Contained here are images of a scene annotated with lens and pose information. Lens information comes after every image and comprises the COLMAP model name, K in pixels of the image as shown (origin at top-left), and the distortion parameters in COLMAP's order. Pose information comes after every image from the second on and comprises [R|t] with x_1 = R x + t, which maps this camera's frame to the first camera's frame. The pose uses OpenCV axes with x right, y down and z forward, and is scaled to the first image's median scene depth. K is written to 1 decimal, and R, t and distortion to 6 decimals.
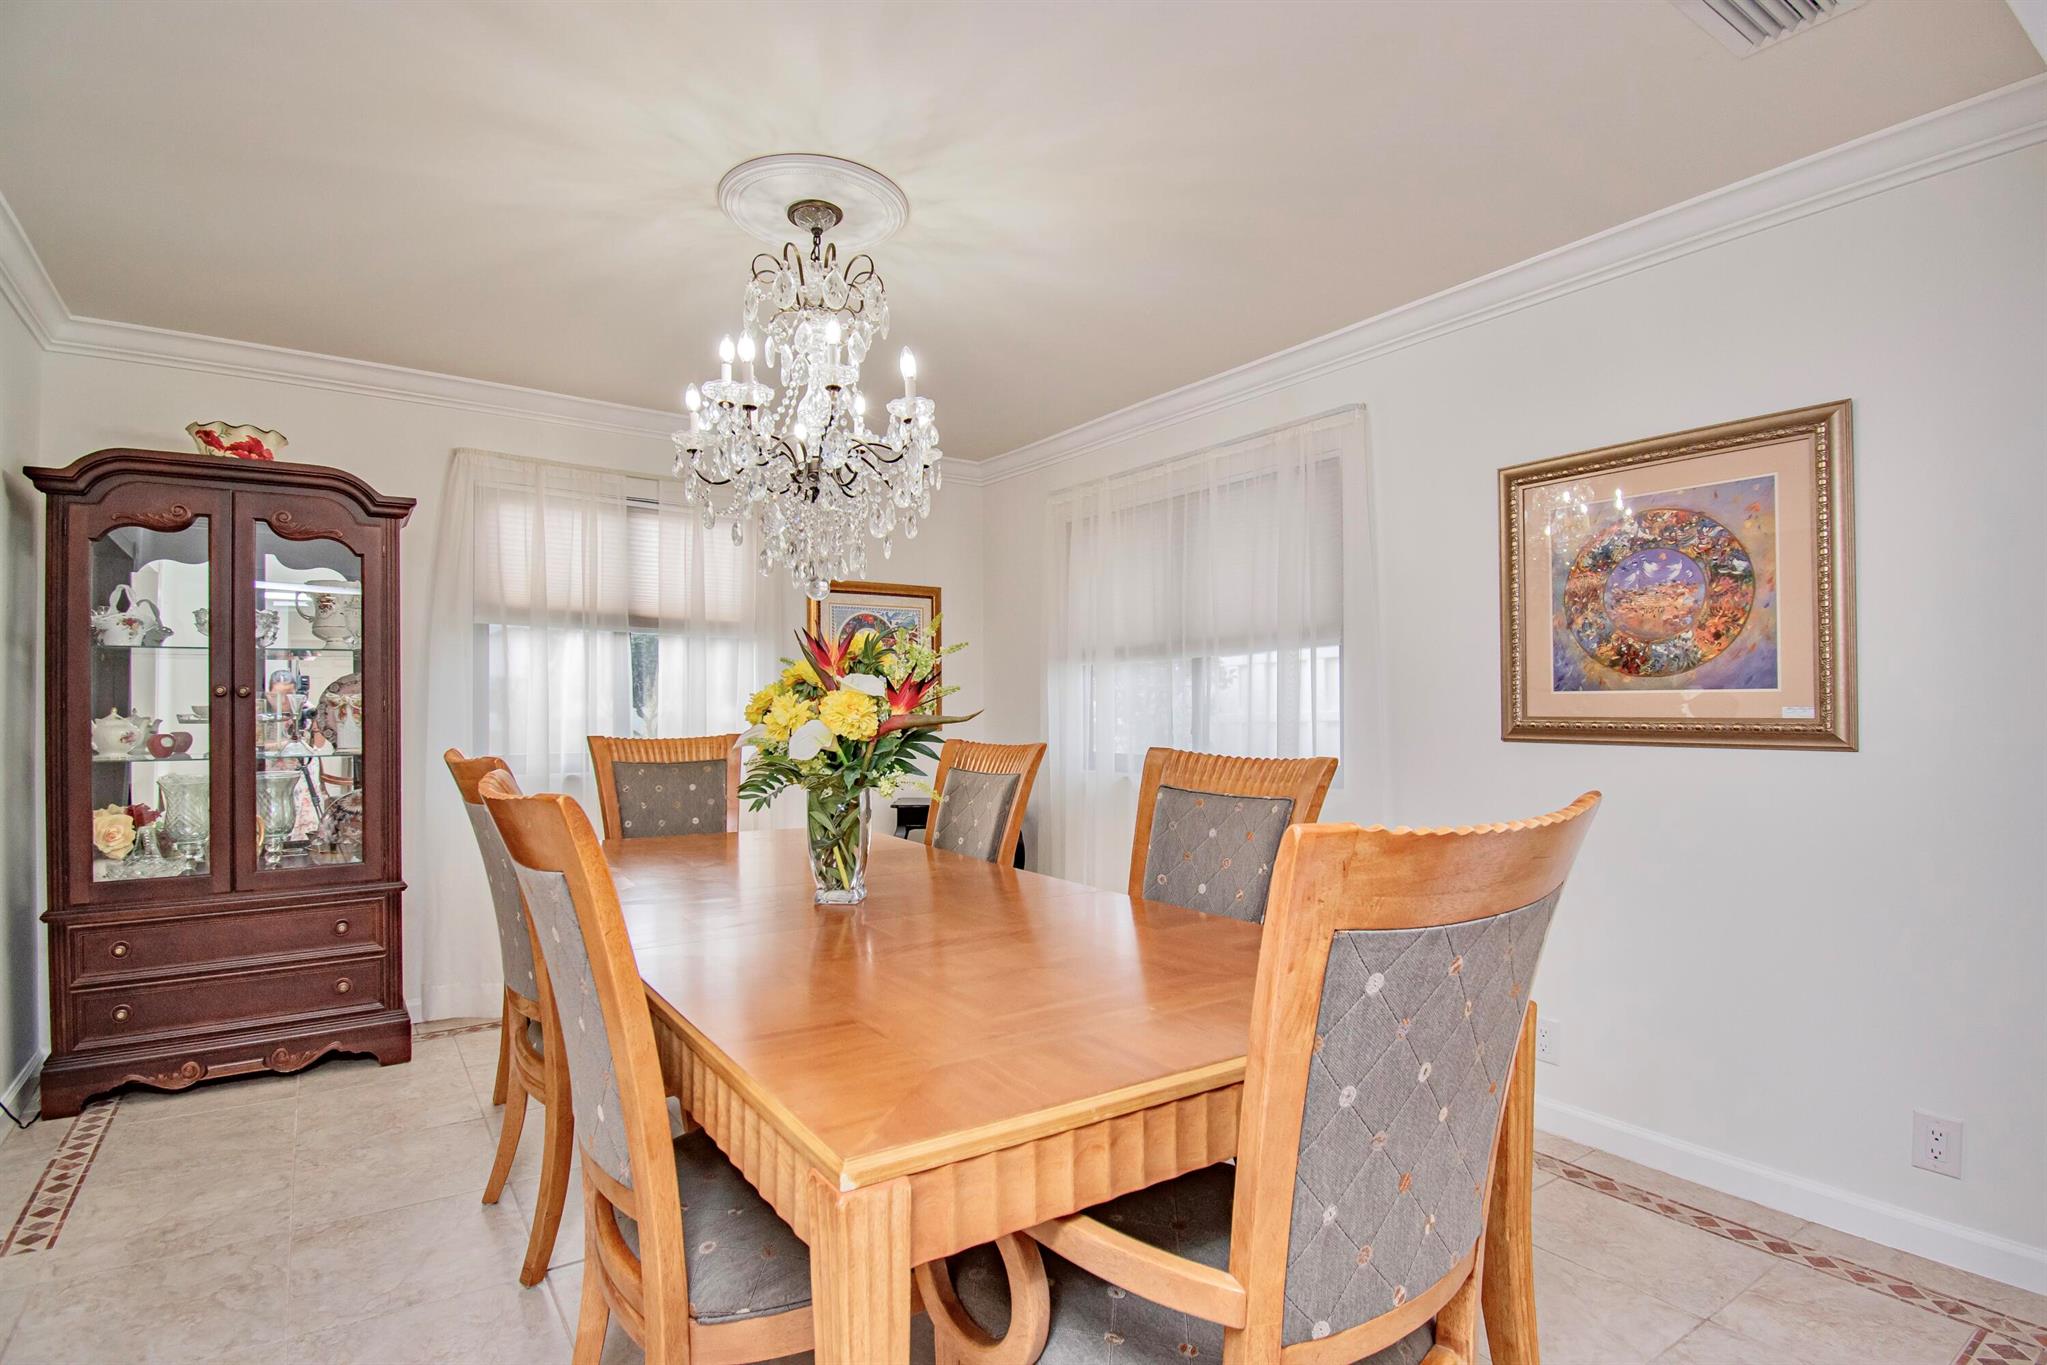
lens RADIAL K [[993.7, 0, 972.9], [0, 993.7, 685.0], [0, 0, 1]] dist [0.012938, -0.000126]
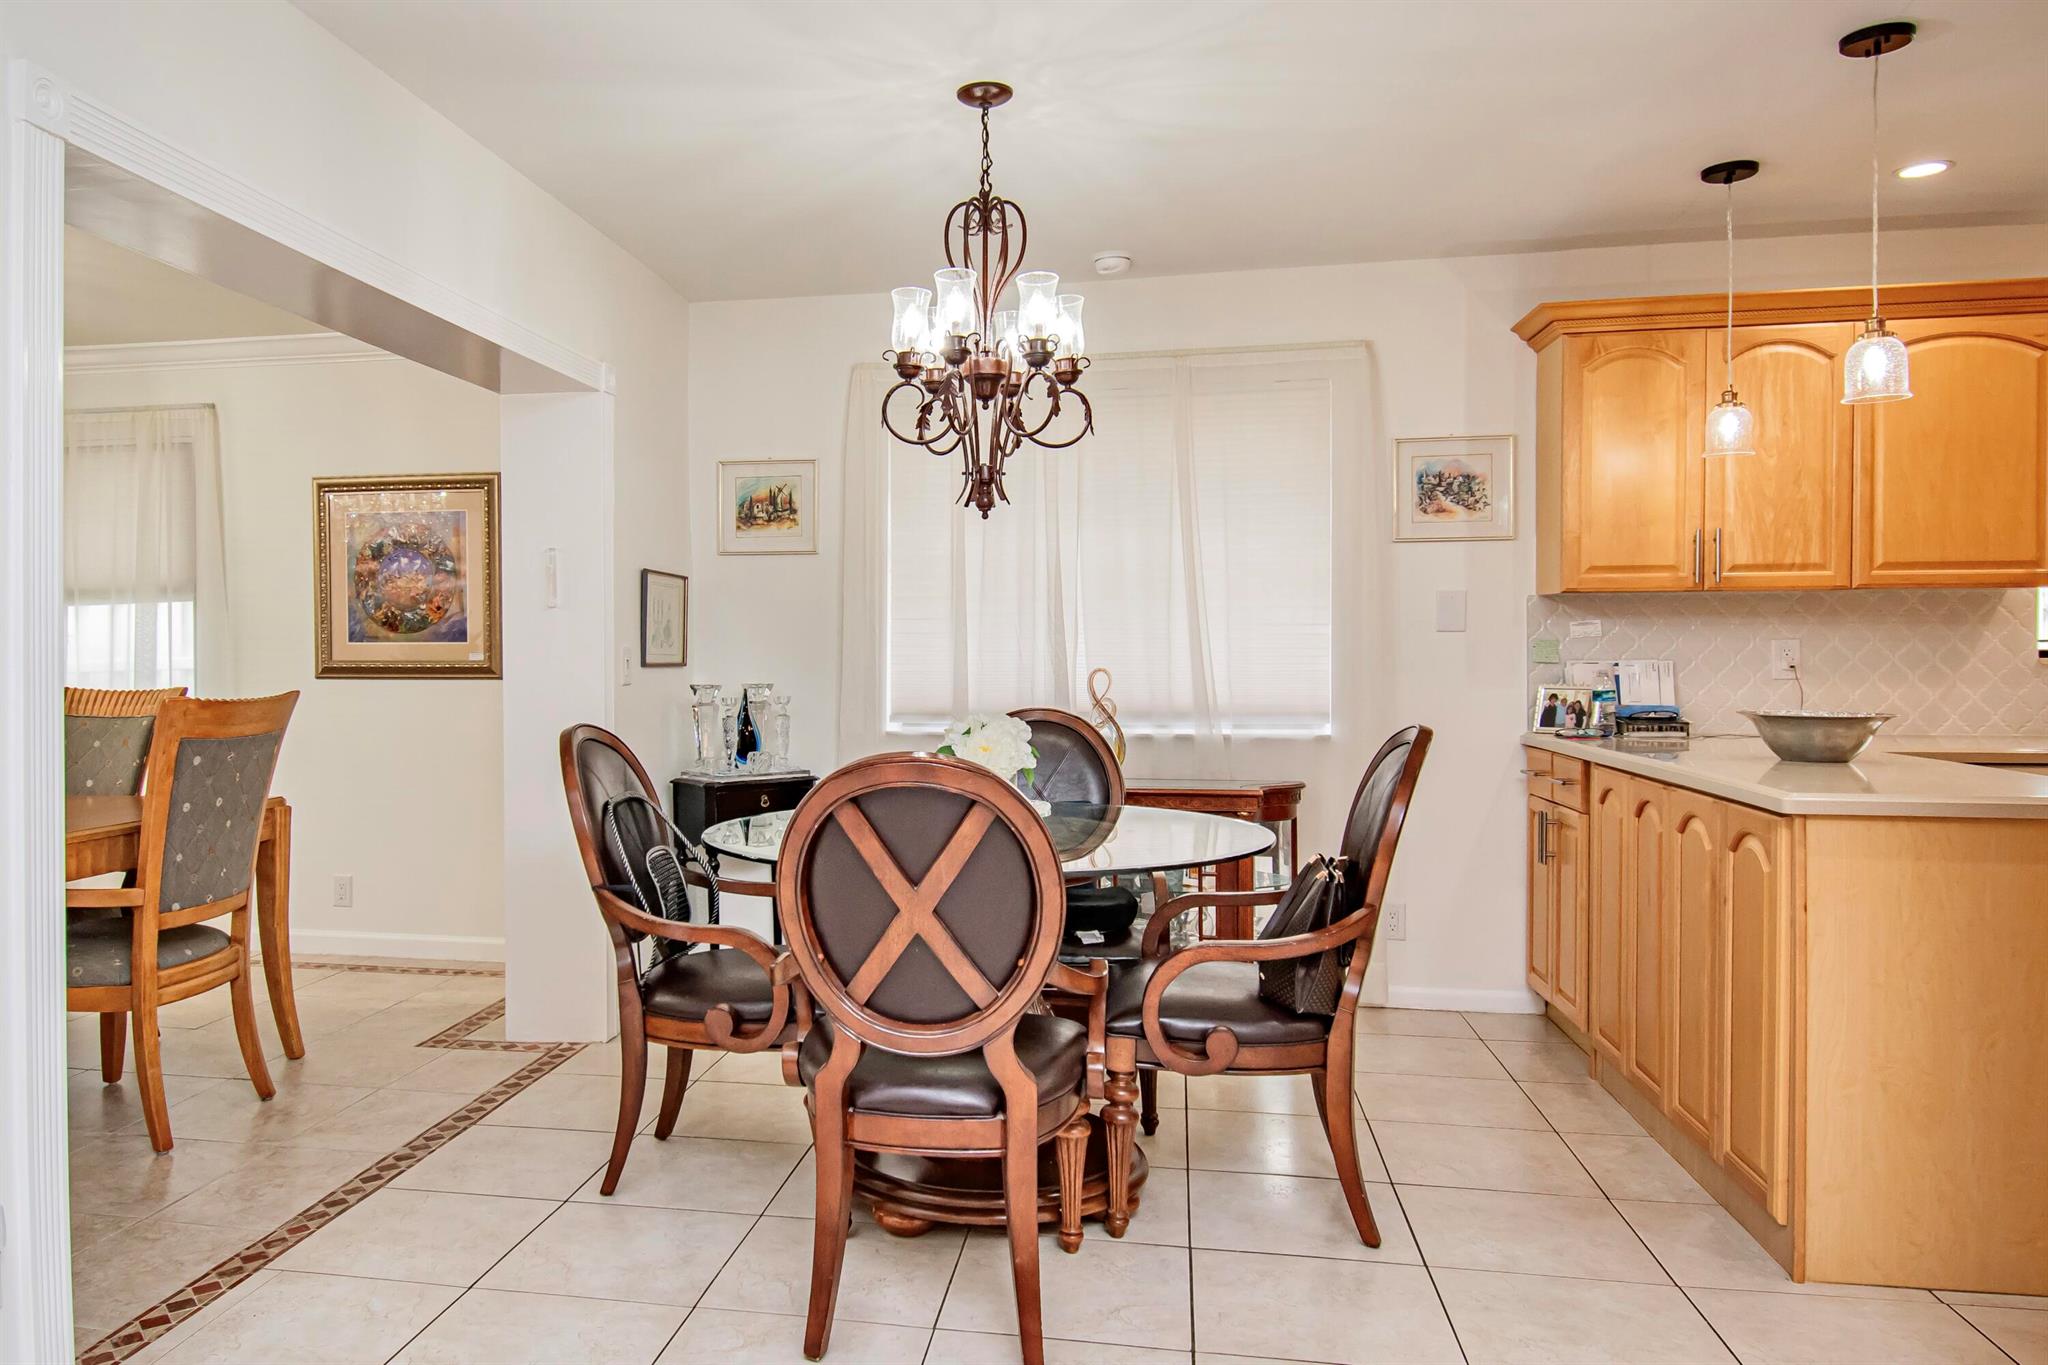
lens RADIAL K [[1442.4, 0, 861.1], [0, 1442.4, 676.9], [0, 0, 1]] dist [0.002765, -0.002034]
pose [[0.712488, -0.014296, 0.701539, -0.374249], [-0.014691, 0.999269, 0.035283, -0.030611], [-0.701530, -0.035445, 0.711757, -1.078689]]
